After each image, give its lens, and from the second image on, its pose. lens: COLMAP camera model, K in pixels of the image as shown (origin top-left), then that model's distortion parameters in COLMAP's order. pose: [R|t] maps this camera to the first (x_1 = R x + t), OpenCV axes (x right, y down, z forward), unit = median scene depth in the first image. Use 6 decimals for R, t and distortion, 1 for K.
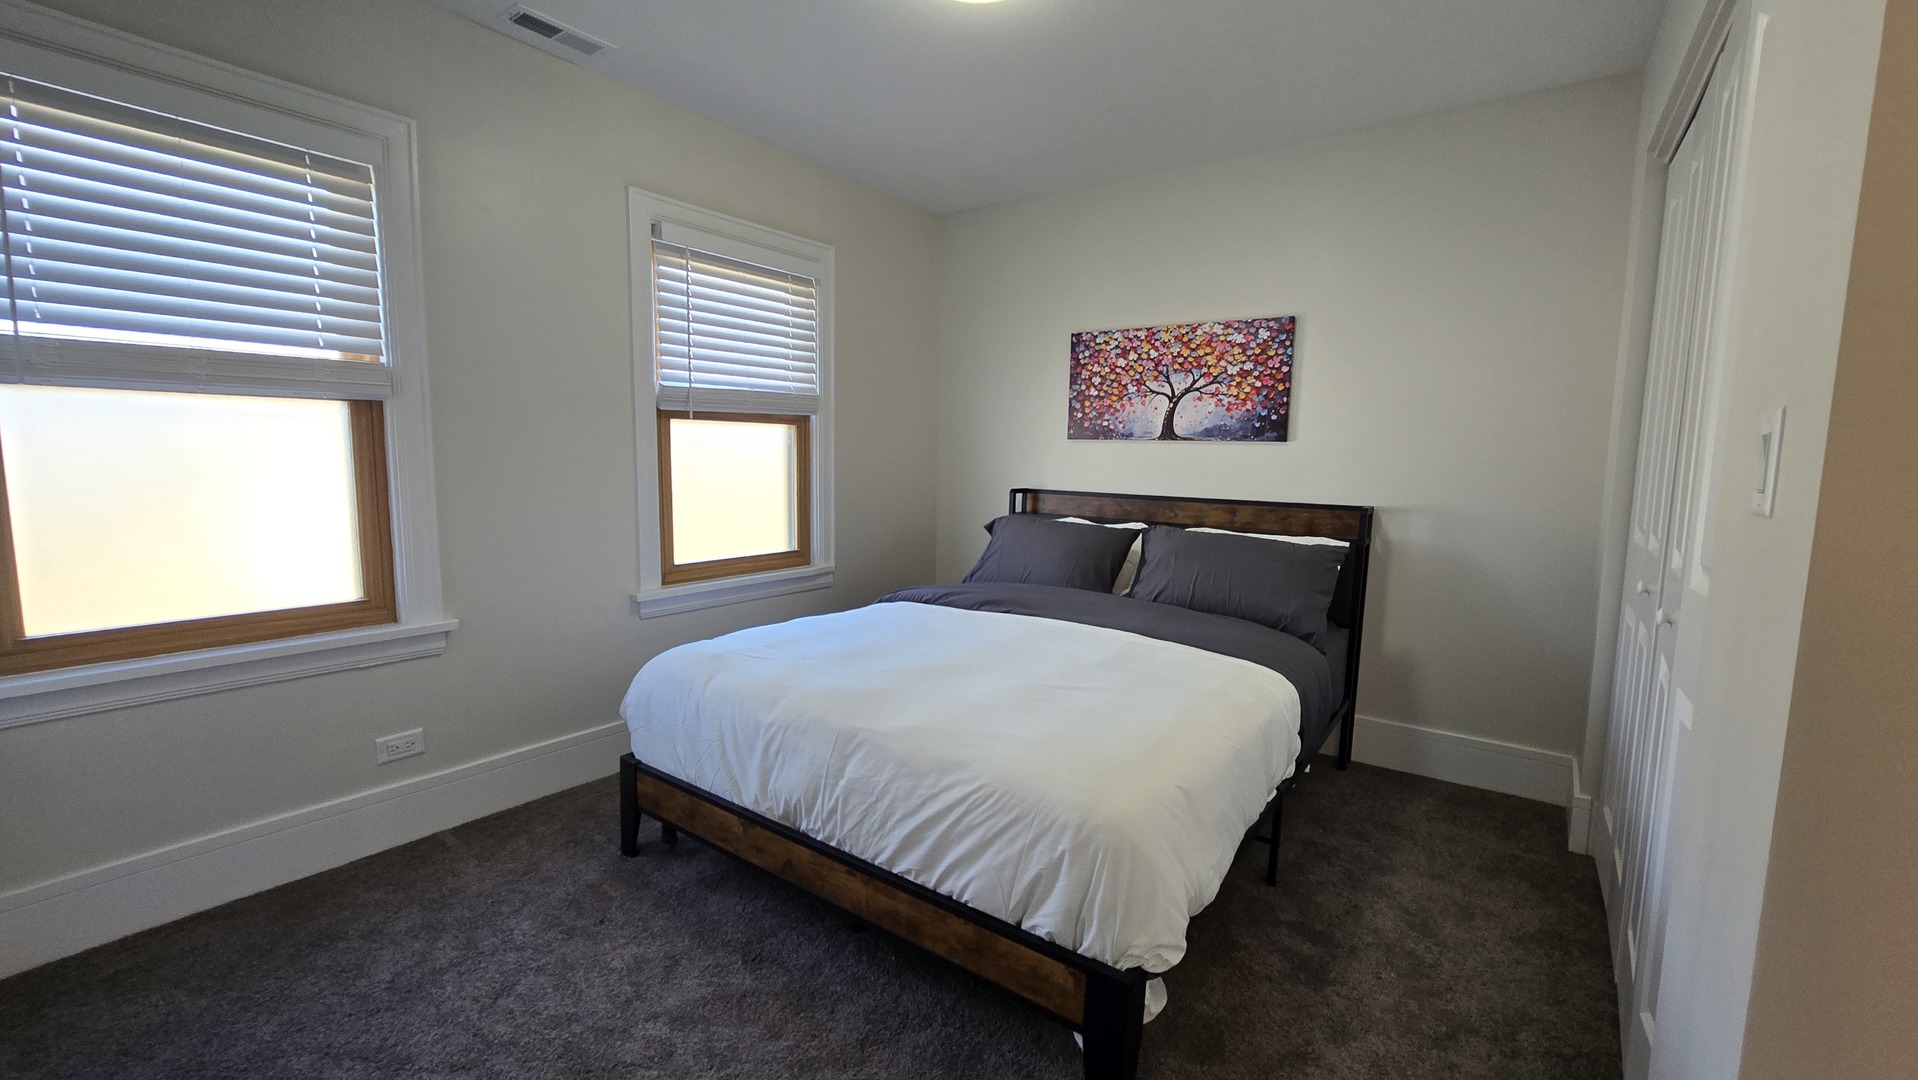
lens RADIAL K [[783.9, 0, 962.8], [0, 783.9, 543.0], [0, 0, 1]] dist [-0.002035, 0.000426]
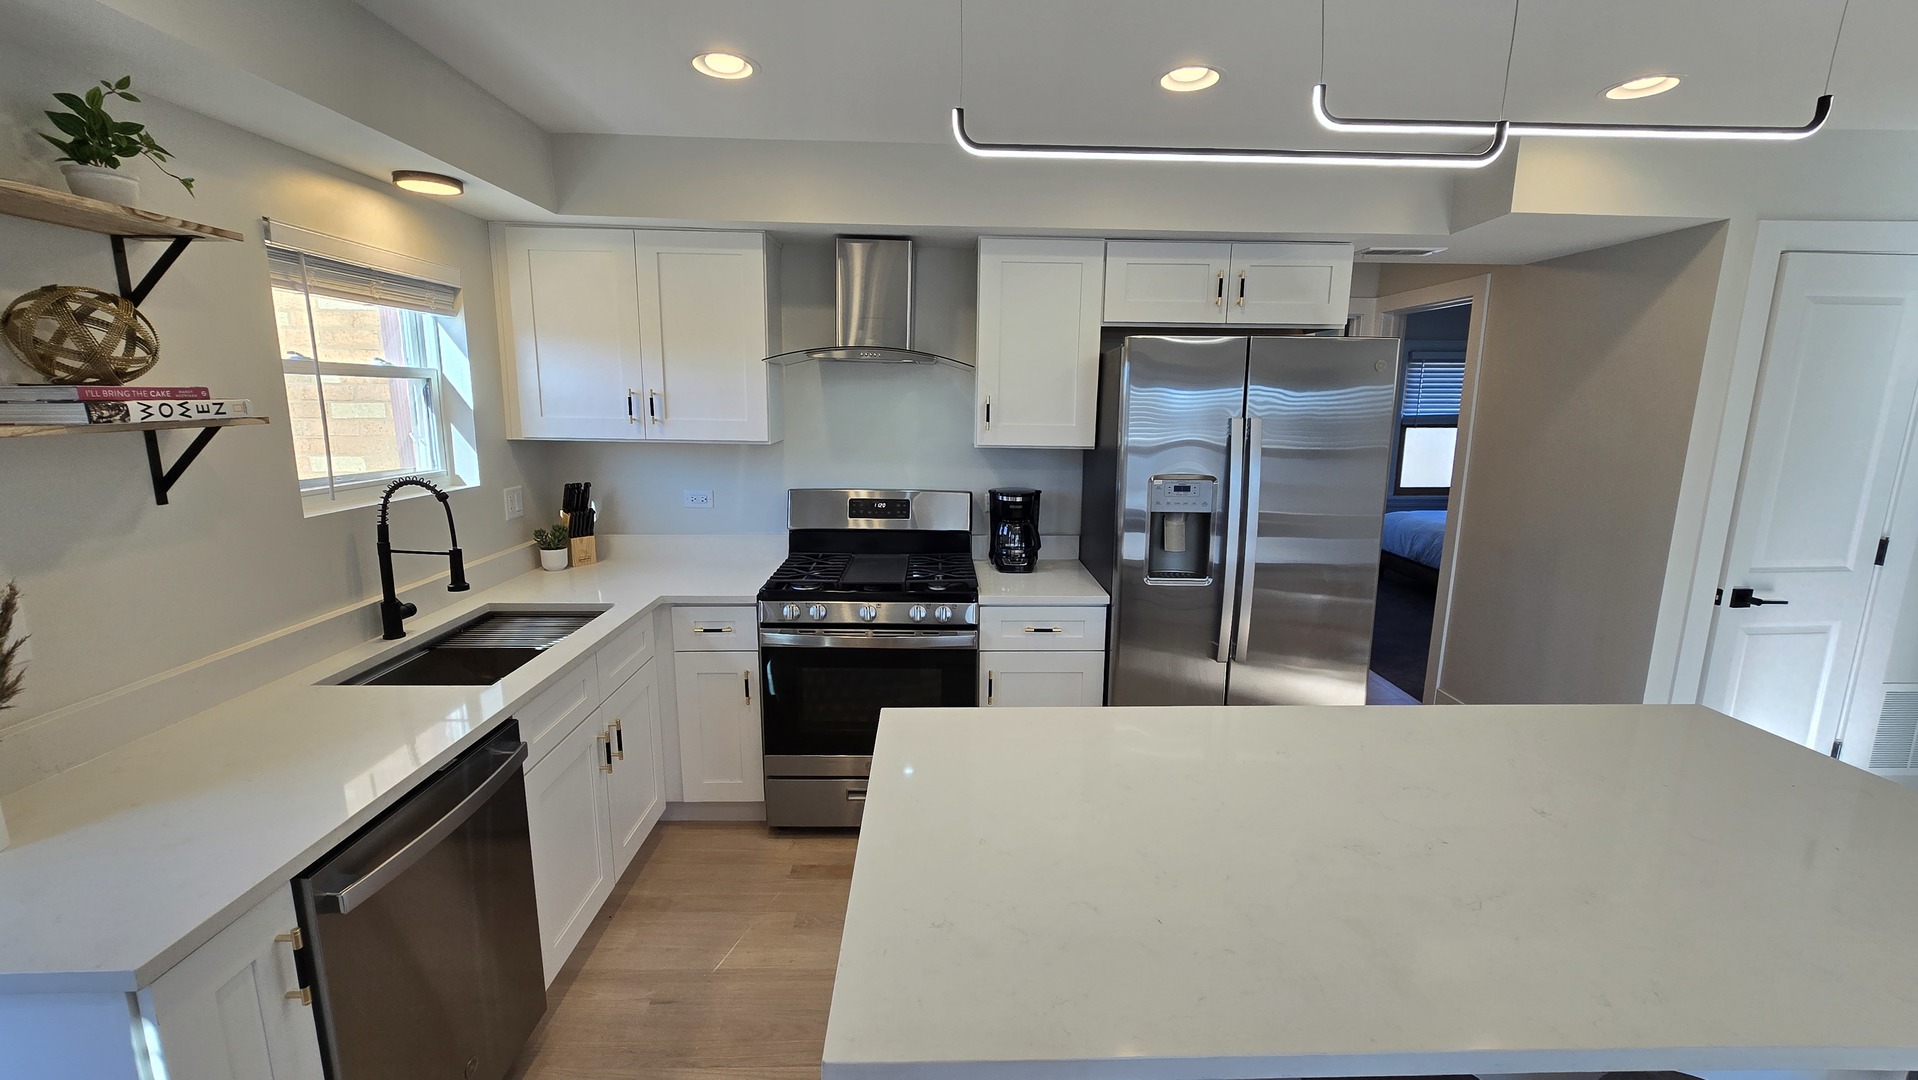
lens RADIAL K [[783.9, 0, 962.8], [0, 783.9, 543.0], [0, 0, 1]] dist [-0.002035, 0.000426]
pose [[0.610951, 0.134582, -0.780145, 1.108037], [-0.092925, 0.990823, 0.098154, 0.131036], [0.786196, 0.012527, 0.617851, -2.400873]]
